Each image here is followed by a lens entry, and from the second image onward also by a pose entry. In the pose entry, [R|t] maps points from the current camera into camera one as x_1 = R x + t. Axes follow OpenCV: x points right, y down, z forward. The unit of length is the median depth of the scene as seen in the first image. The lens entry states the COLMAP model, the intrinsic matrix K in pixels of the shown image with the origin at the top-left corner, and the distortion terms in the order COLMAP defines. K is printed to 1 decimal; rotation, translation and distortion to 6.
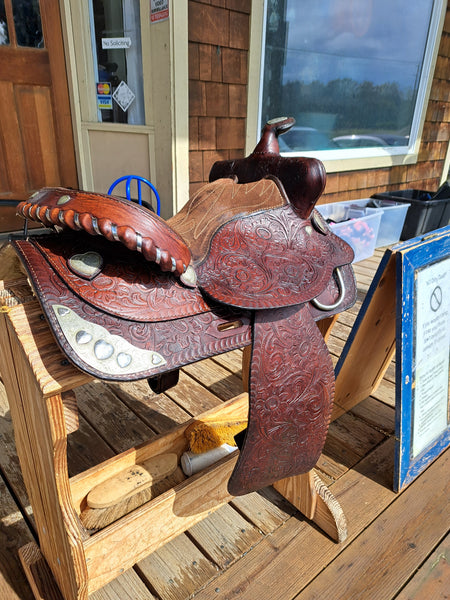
lens RADIAL K [[436.6, 0, 221.3], [0, 436.6, 310.4], [0, 0, 1]] dist [0.058138, -0.052883]
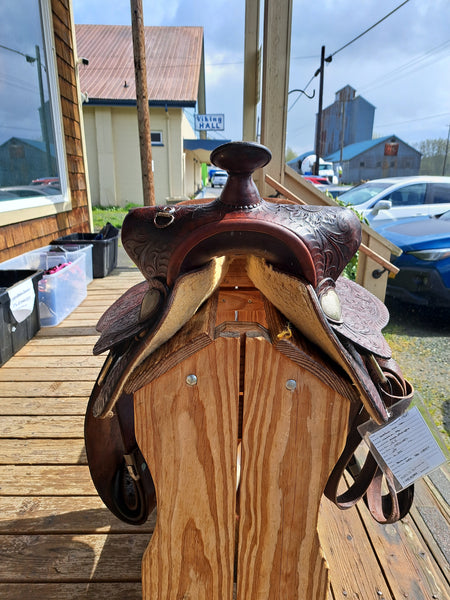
lens RADIAL K [[436.6, 0, 224.6], [0, 436.6, 306.1], [0, 0, 1]] dist [0.058138, -0.052883]
pose [[0.638326, -0.239060, 0.731704, -0.293961], [0.322291, 0.946227, 0.027987, -0.034117], [-0.699048, 0.217957, 0.681048, 0.100318]]
